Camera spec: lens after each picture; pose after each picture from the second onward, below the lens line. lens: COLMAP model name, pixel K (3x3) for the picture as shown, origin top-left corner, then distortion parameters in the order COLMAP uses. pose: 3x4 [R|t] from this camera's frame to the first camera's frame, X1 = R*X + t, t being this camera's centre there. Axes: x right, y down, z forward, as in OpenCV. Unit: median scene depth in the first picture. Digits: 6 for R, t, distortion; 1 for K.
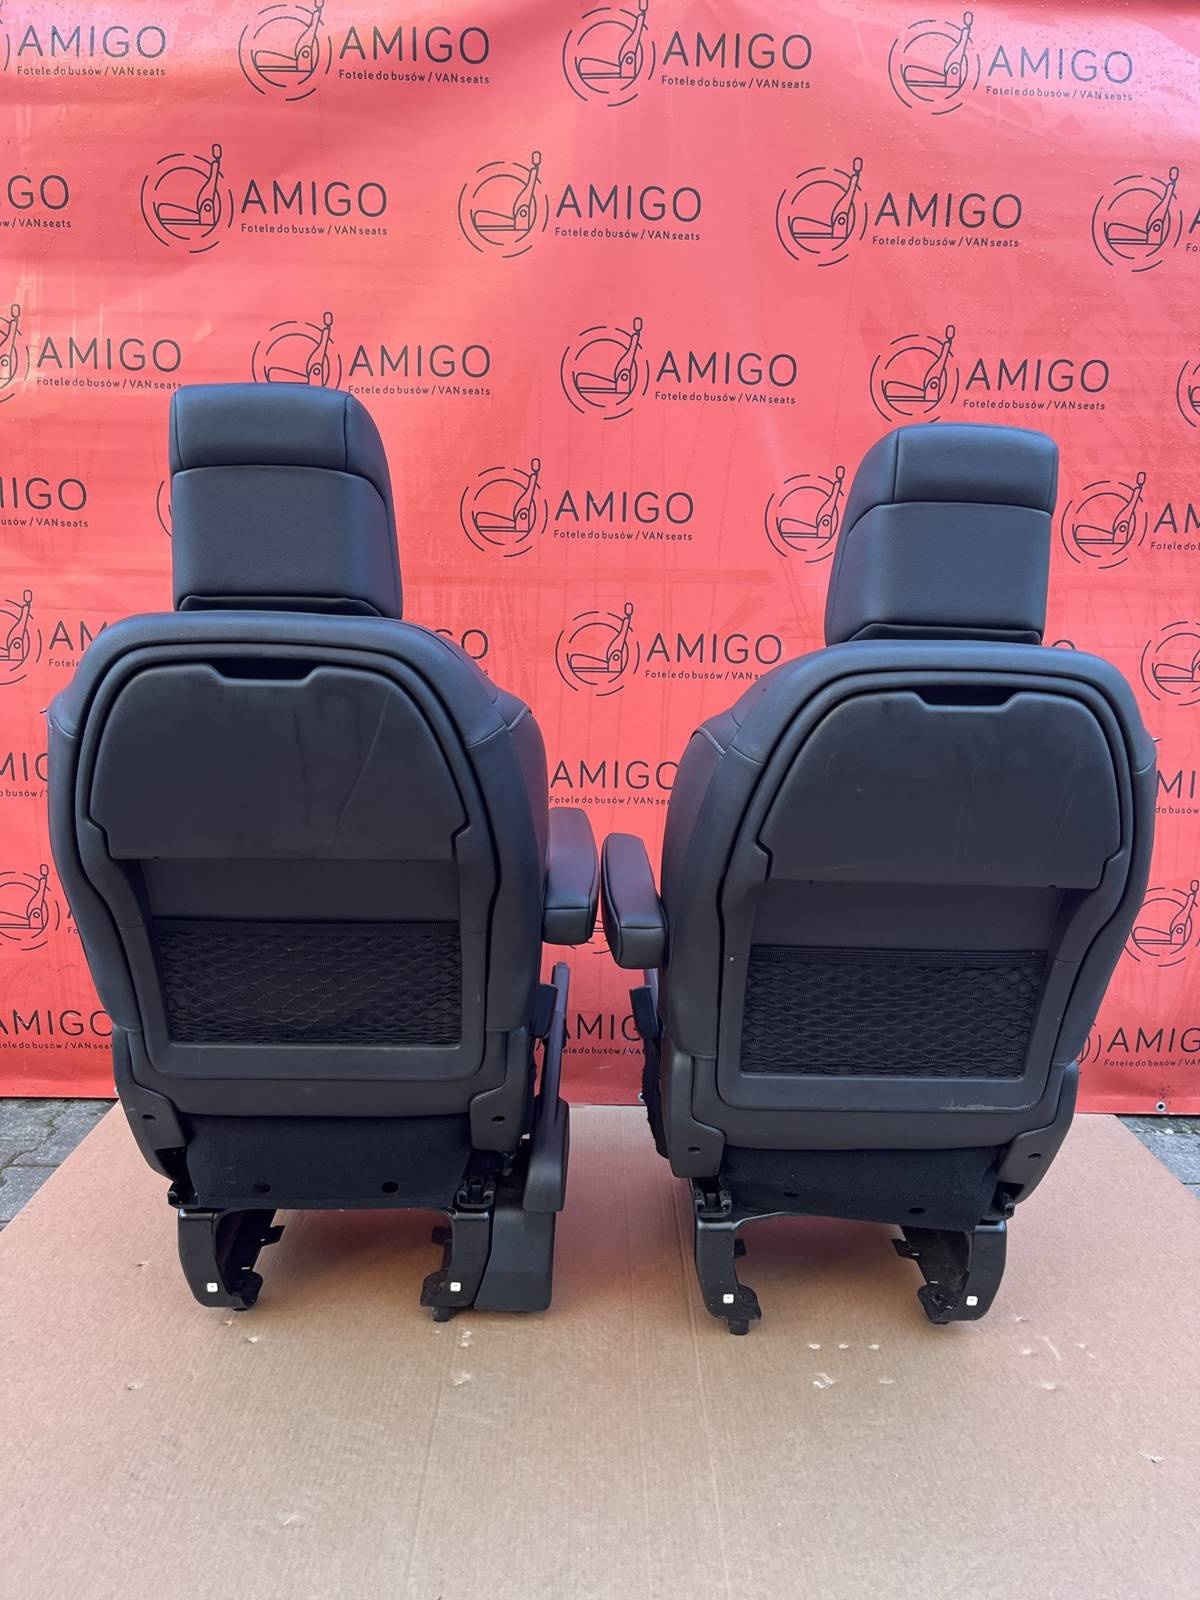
lens RADIAL K [[1184.5, 0, 600.0], [0, 1184.5, 800.0], [0, 0, 1]] dist [0.057479, -0.098064]
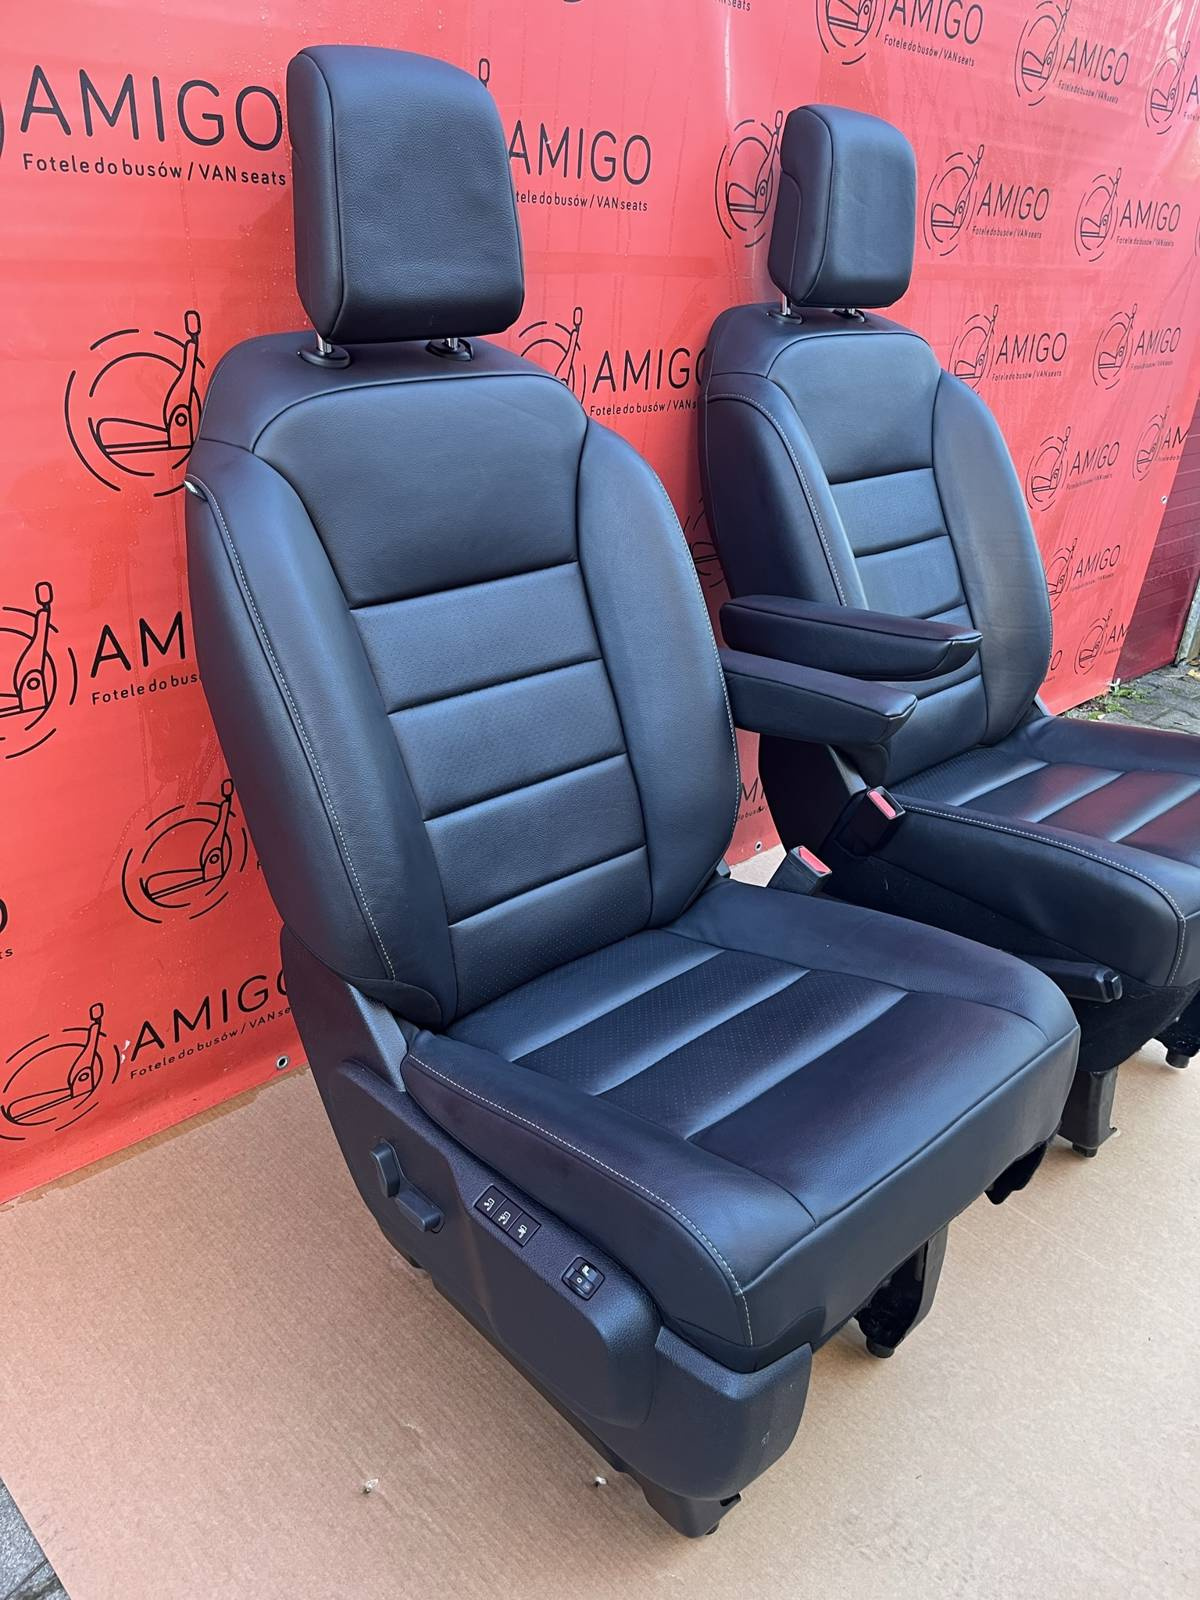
lens RADIAL K [[1203.3, 0, 600.0], [0, 1203.3, 800.0], [0, 0, 1]] dist [0.072430, -0.111175]
pose [[0.725358, -0.277457, 0.629979, -0.659958], [0.079419, 0.942792, 0.323785, -0.165917], [-0.683776, -0.184828, 0.705896, 0.589871]]
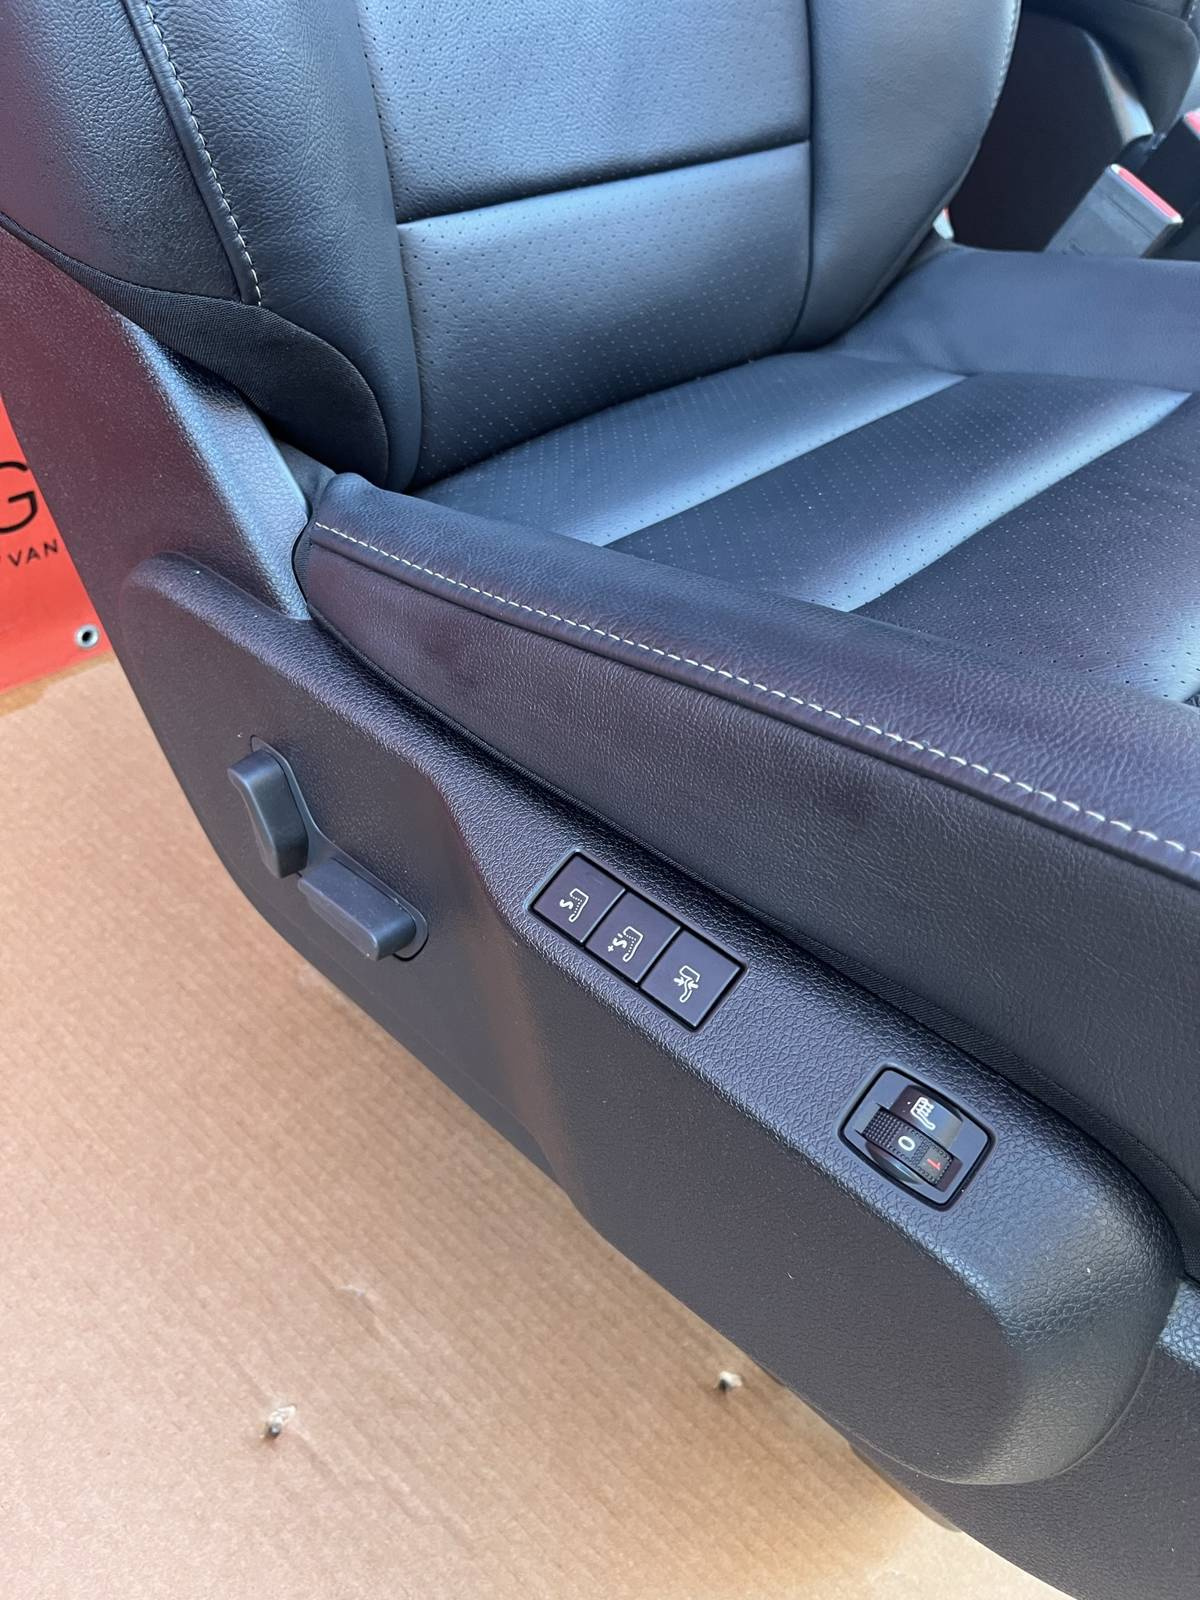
lens RADIAL K [[1195.4, 0, 600.0], [0, 1195.4, 800.0], [0, 0, 1]] dist [-0.005644, -0.003331]
pose [[0.675005, -0.446097, 0.587678, -0.479881], [0.034988, 0.814971, 0.578444, 0.089281], [-0.736983, -0.369891, 0.565717, 0.913521]]
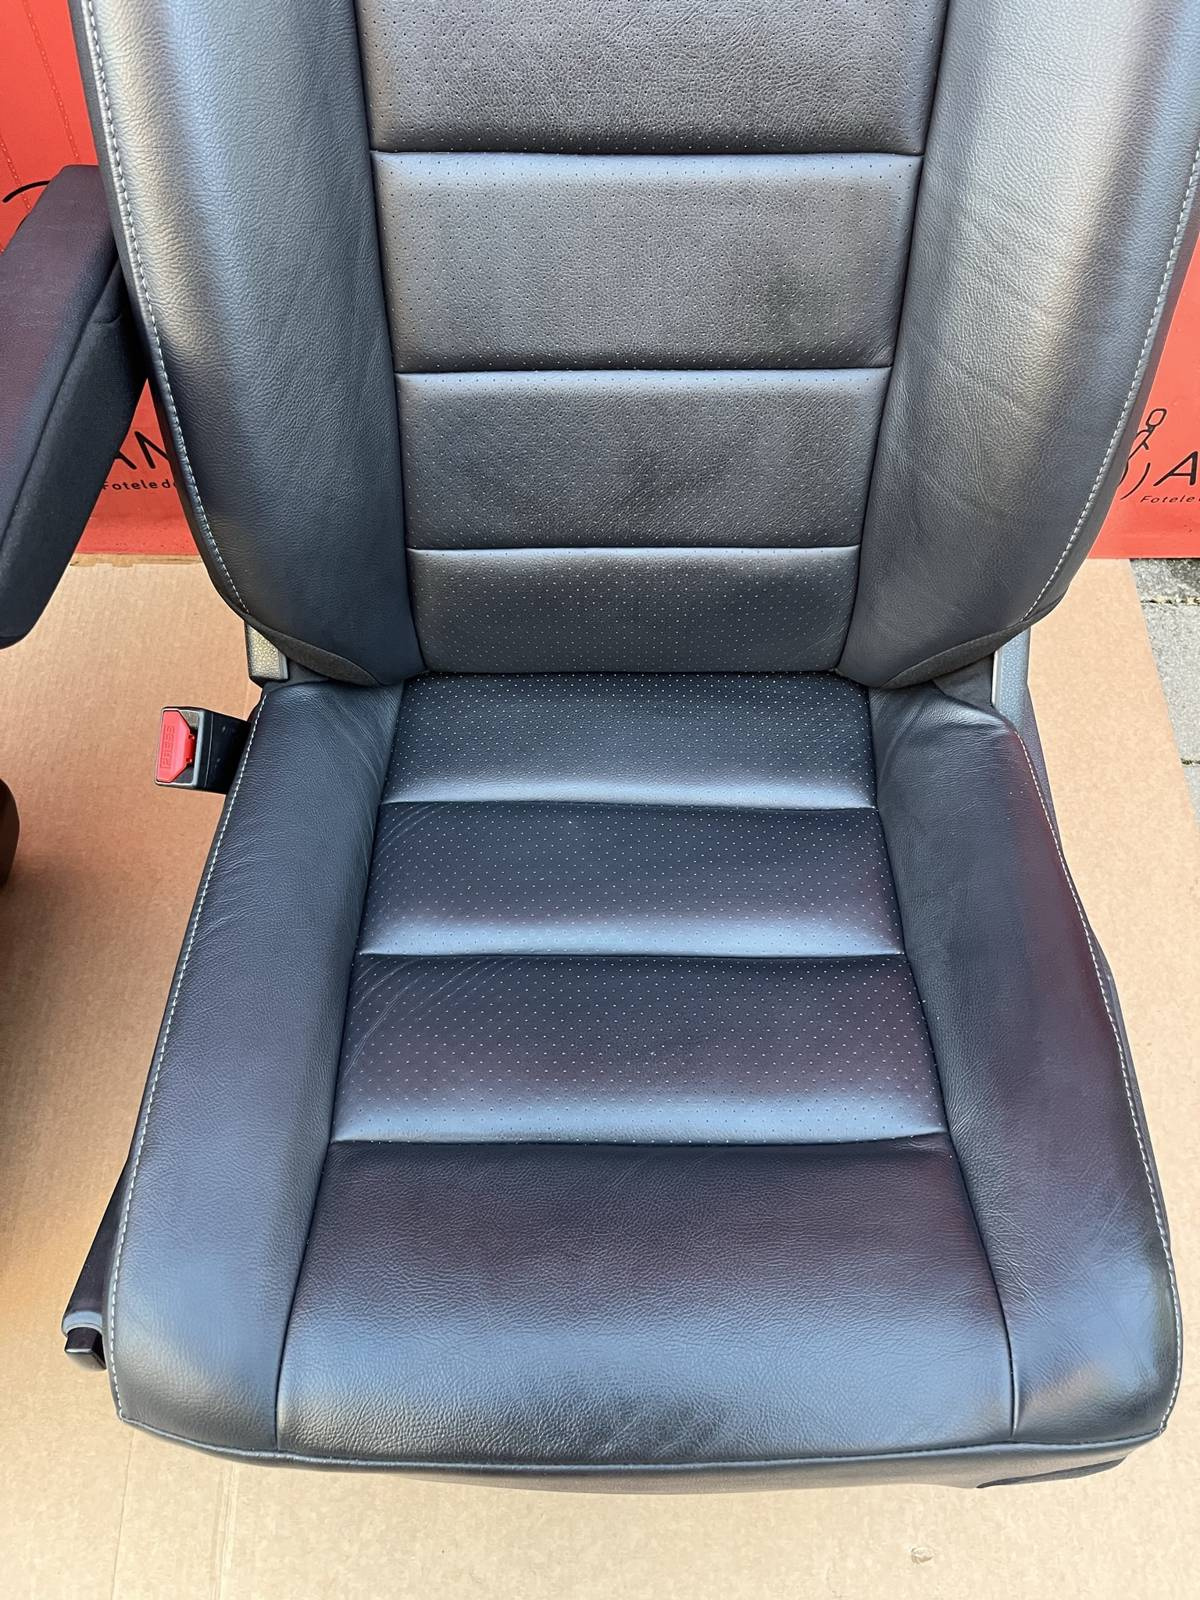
lens RADIAL K [[1203.3, 0, 600.0], [0, 1203.3, 800.0], [0, 0, 1]] dist [0.072430, -0.111175]
pose [[0.999973, -0.002801, -0.006730, 0.263674], [0.007029, 0.614949, 0.788536, -0.188778], [0.001930, -0.788562, 0.614952, 0.804994]]
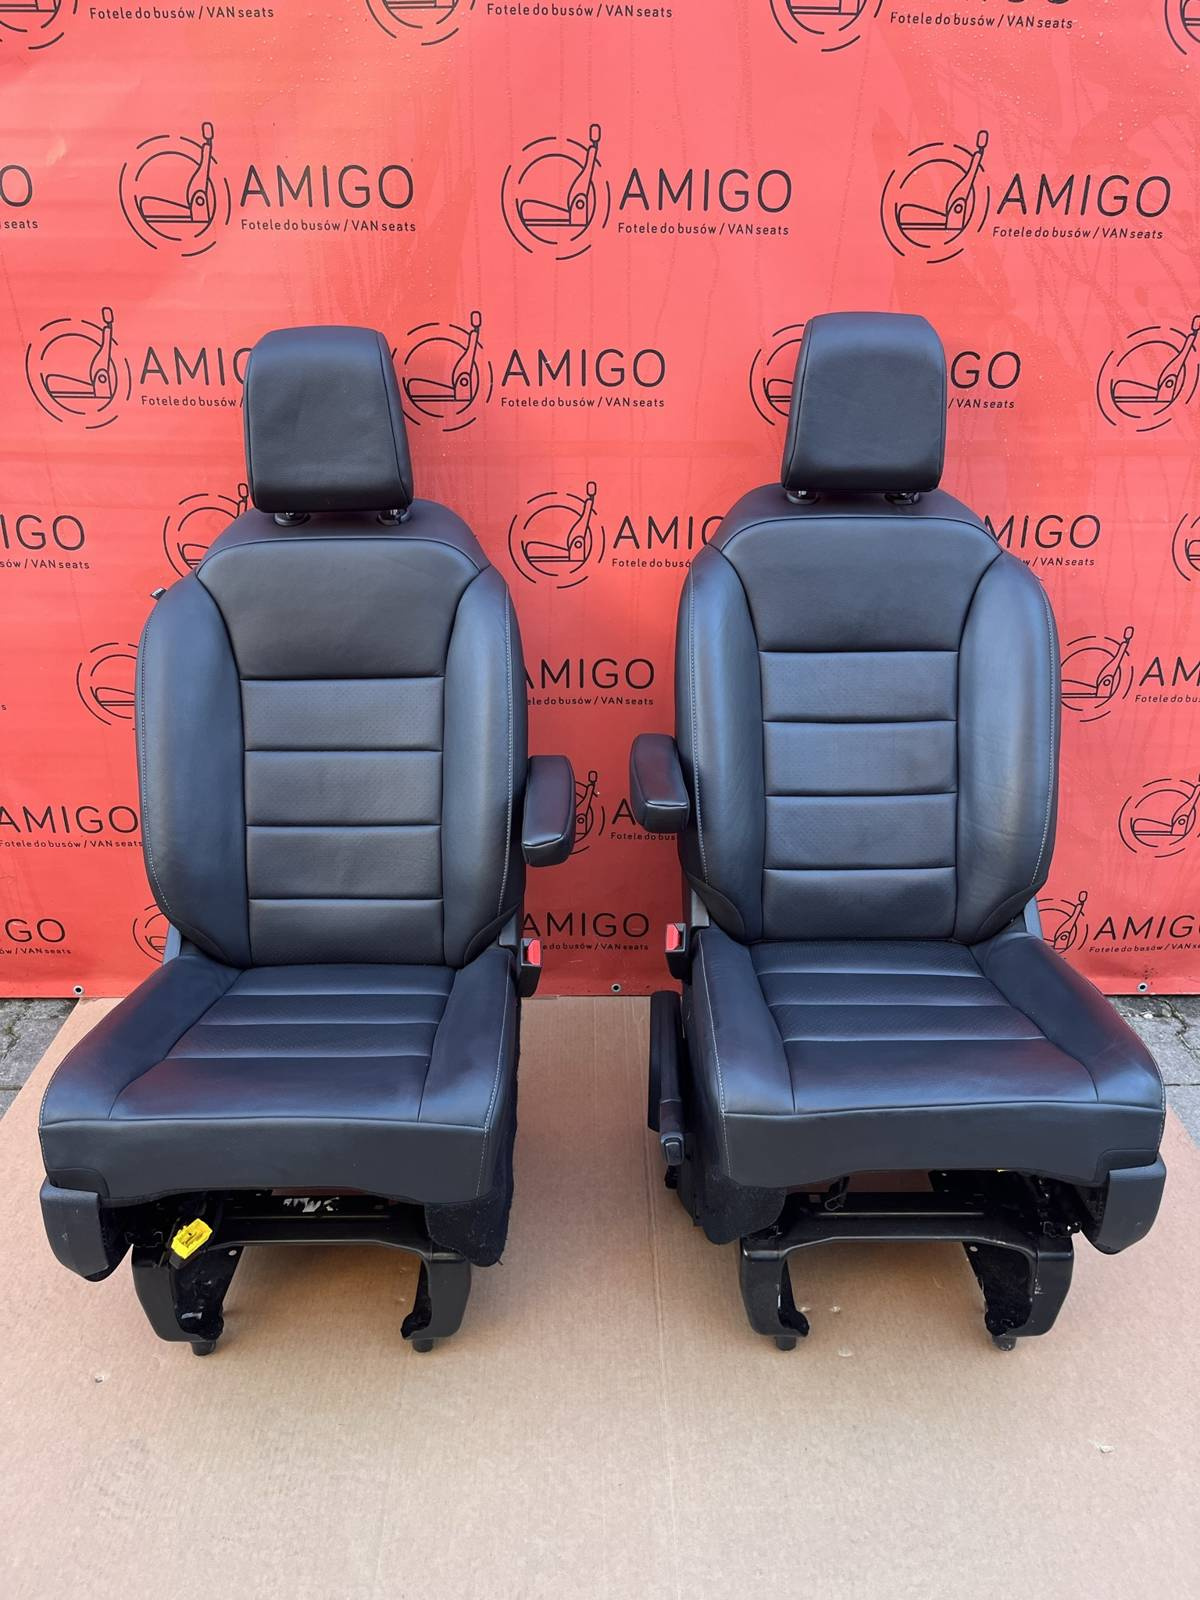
lens RADIAL K [[1181.9, 0, 607.2], [0, 1181.9, 800.6], [0, 0, 1]] dist [0.060830, -0.100031]
pose [[0.999883, -0.014349, 0.005311, 0.037455], [0.012487, 0.965895, 0.258634, -0.222202], [-0.008841, -0.258537, 0.965961, 0.139929]]
